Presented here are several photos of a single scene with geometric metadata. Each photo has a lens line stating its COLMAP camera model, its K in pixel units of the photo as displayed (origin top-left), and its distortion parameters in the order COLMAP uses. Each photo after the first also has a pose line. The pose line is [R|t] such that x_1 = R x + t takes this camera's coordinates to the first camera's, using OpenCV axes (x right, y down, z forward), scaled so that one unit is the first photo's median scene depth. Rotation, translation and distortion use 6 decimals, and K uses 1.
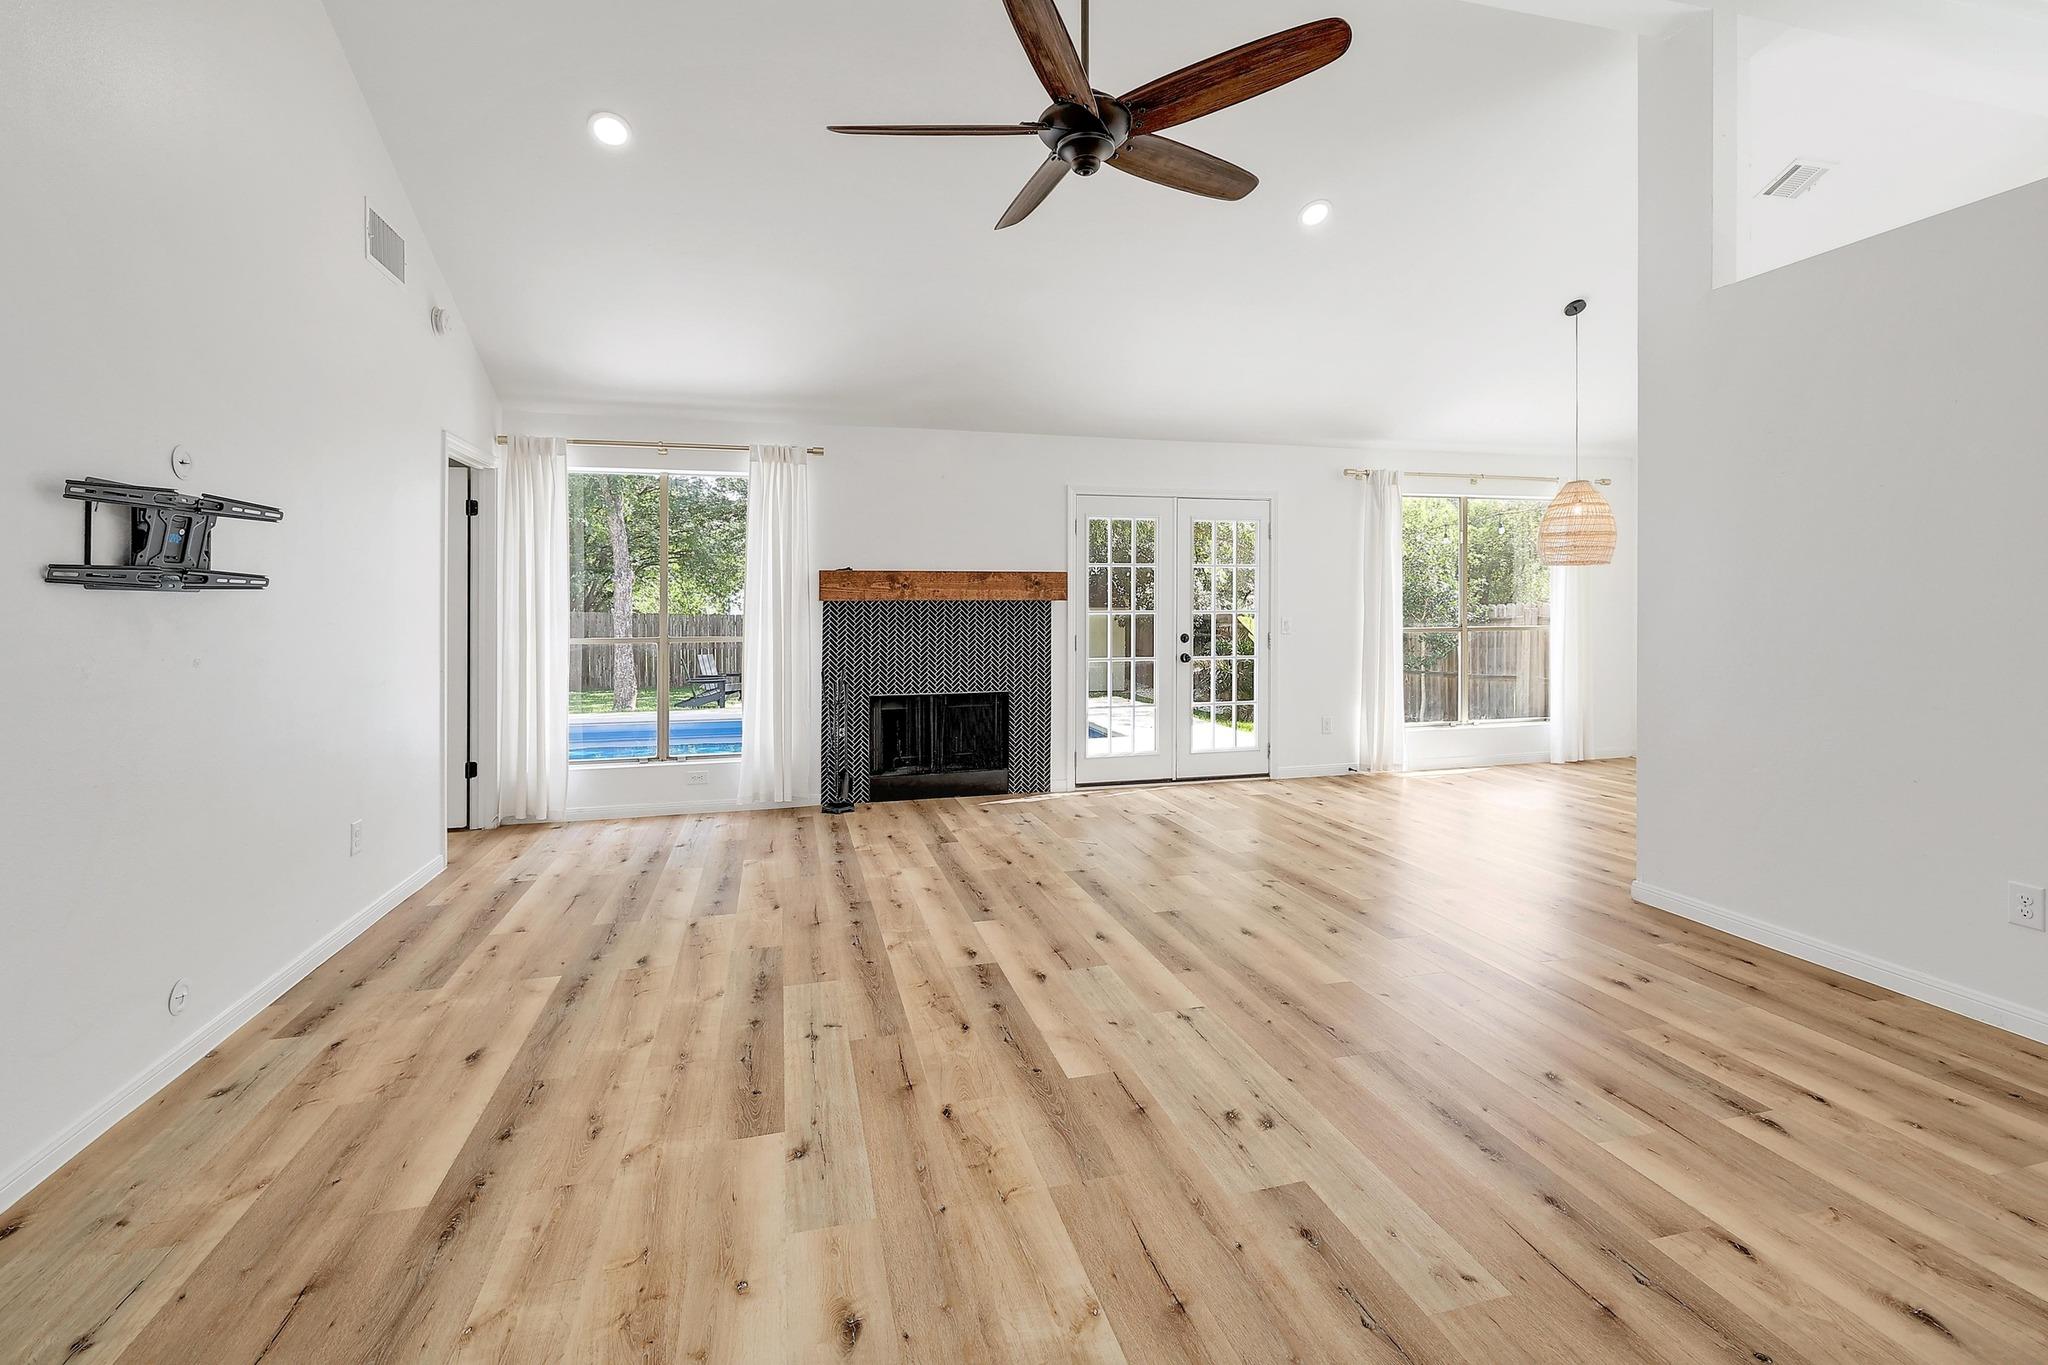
lens RADIAL K [[889.6, 0, 1021.4], [0, 889.6, 608.0], [0, 0, 1]] dist [0.000131, -0.000122]
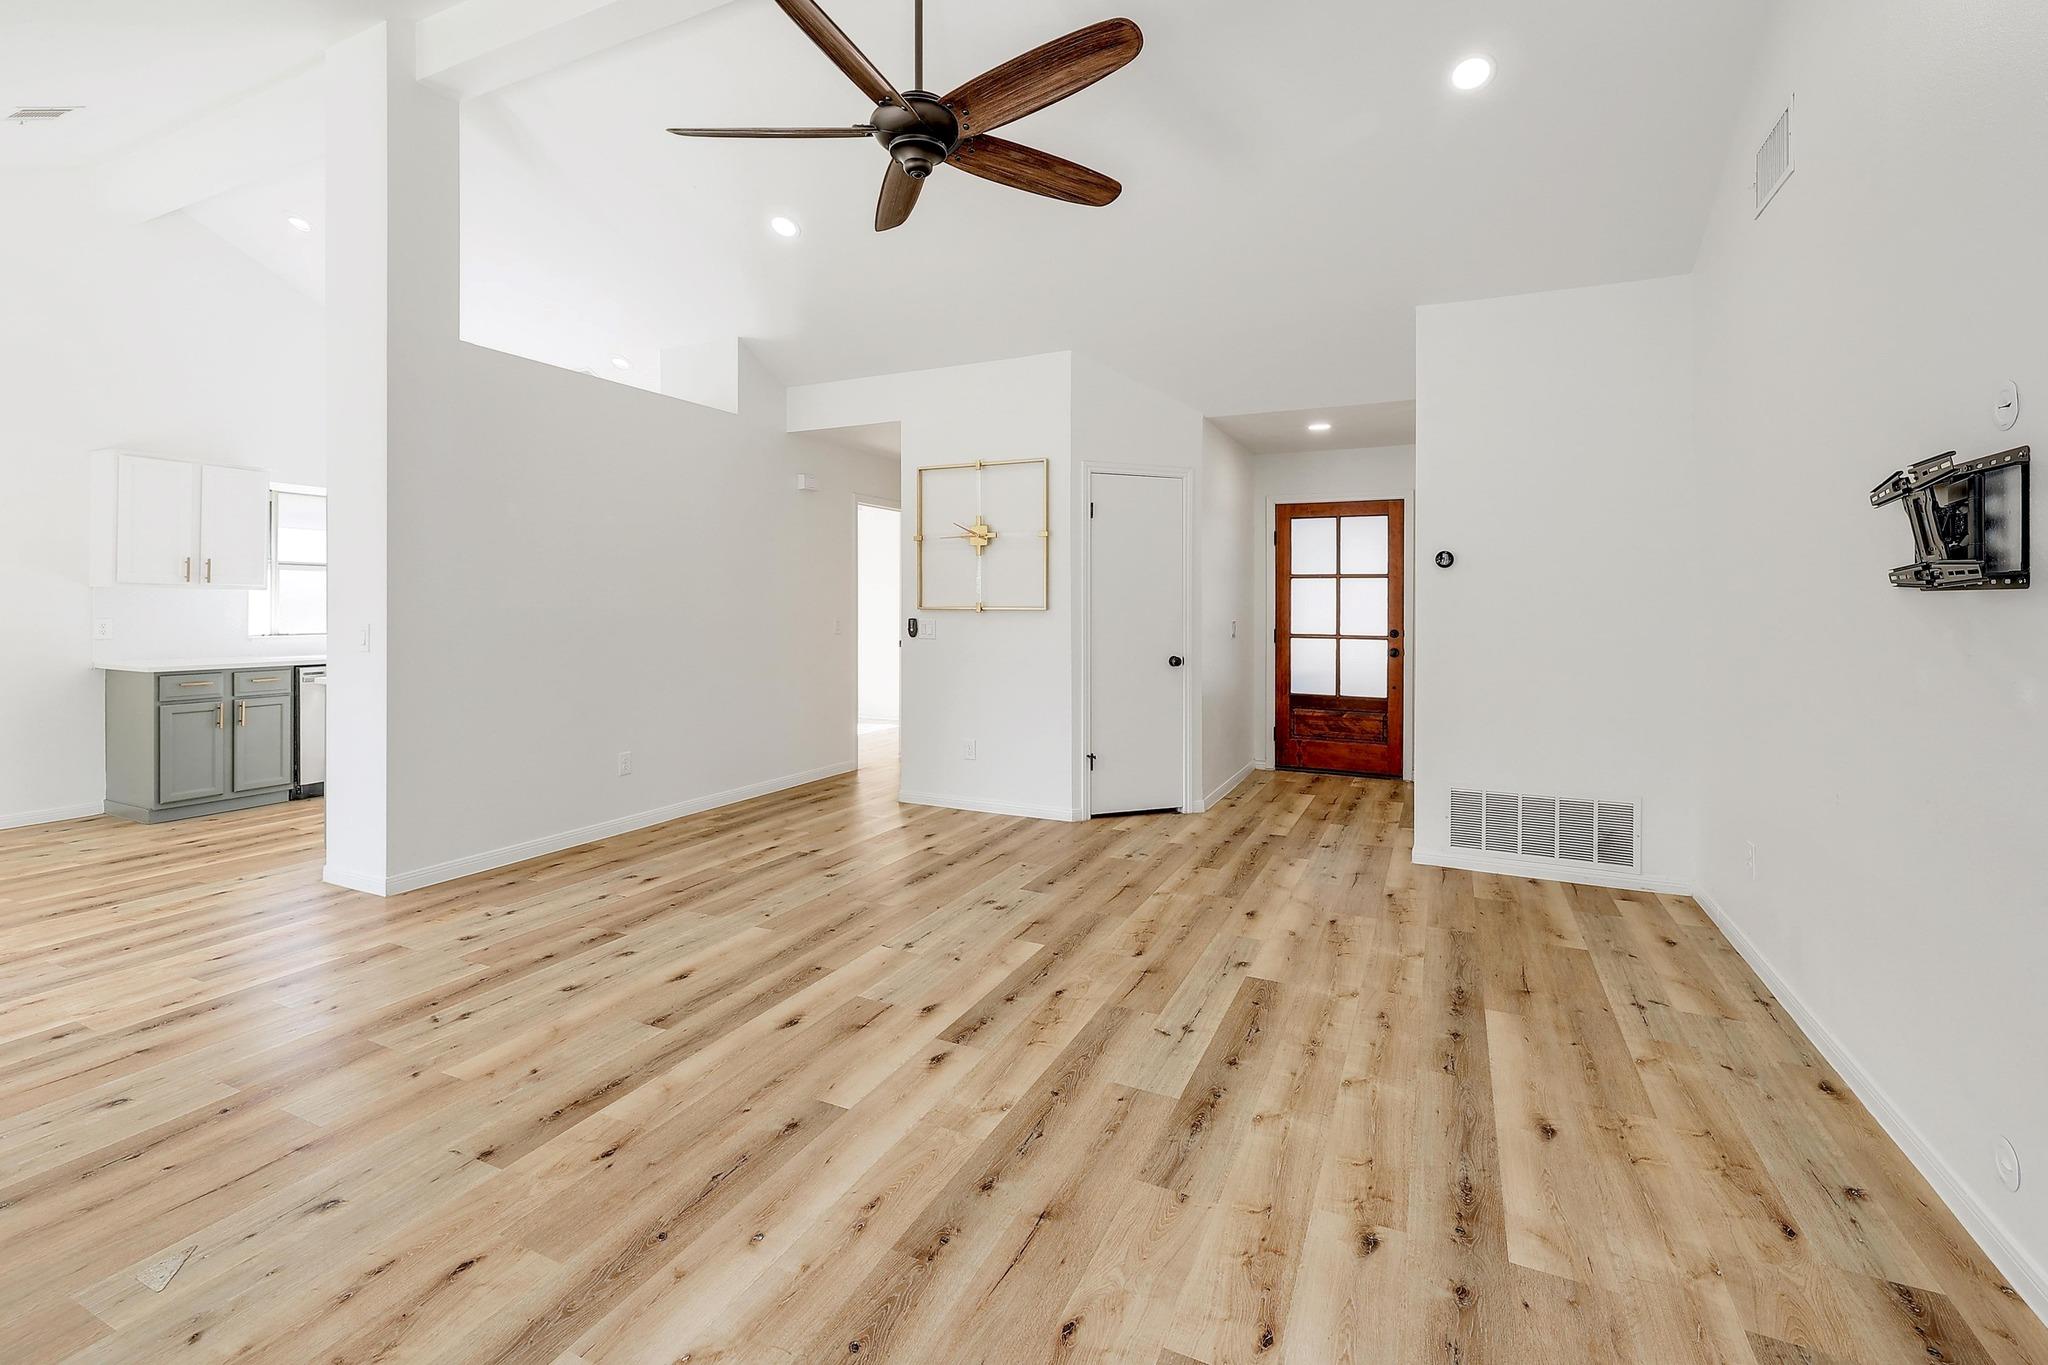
lens RADIAL K [[876.9, 0, 1015.9], [0, 876.9, 614.5], [0, 0, 1]] dist [0.000817, 0.000076]
pose [[-0.750506, -0.007089, 0.660826, -0.762953], [0.000911, 0.999930, 0.011761, -0.007828], [-0.660863, 0.009428, -0.750447, 1.914176]]
